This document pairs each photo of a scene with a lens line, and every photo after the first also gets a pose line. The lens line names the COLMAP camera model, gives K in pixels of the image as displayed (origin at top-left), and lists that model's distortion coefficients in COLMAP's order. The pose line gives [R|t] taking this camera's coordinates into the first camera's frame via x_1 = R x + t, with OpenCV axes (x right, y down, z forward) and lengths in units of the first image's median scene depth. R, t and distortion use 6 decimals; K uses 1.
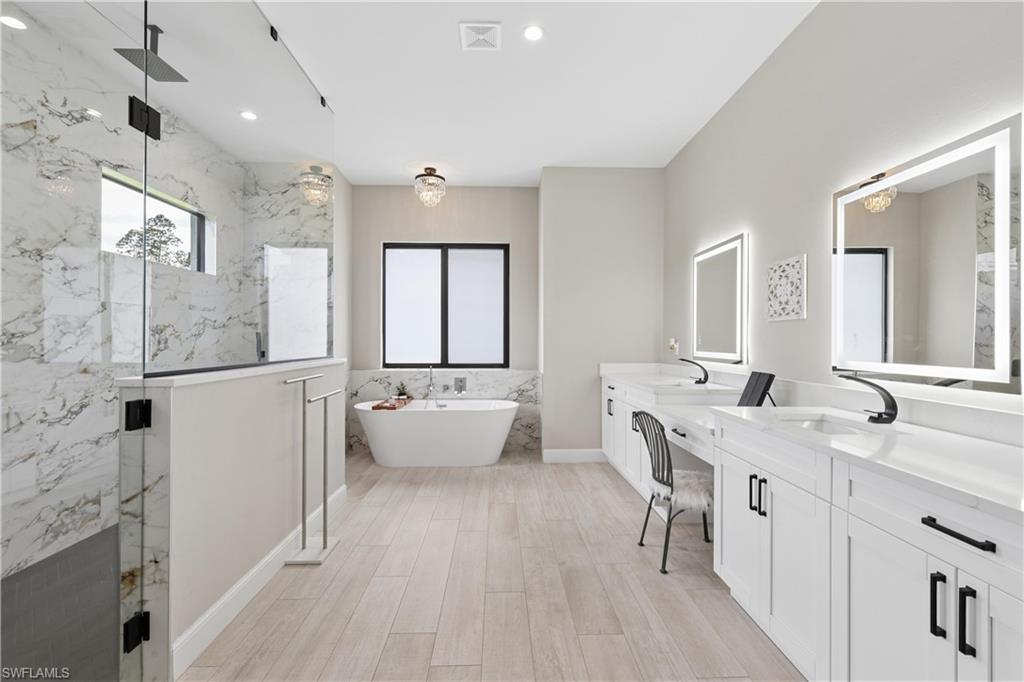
lens RADIAL K [[445.6, 0, 512.0], [0, 445.6, 341.0], [0, 0, 1]] dist [0.002653, 0.000432]
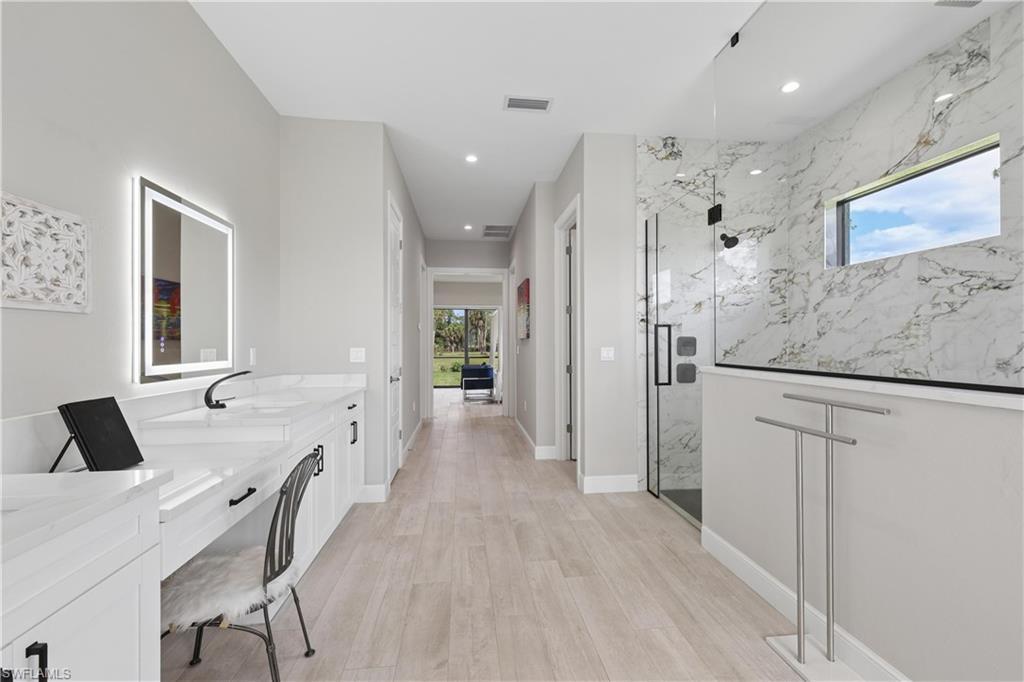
lens RADIAL K [[445.6, 0, 512.0], [0, 445.6, 341.0], [0, 0, 1]] dist [0.002653, 0.000432]
pose [[-0.996921, 0.000235, -0.078408, 0.057317], [0.000430, 0.999997, -0.002467, -0.005003], [0.078407, -0.002494, -0.996918, 1.698568]]
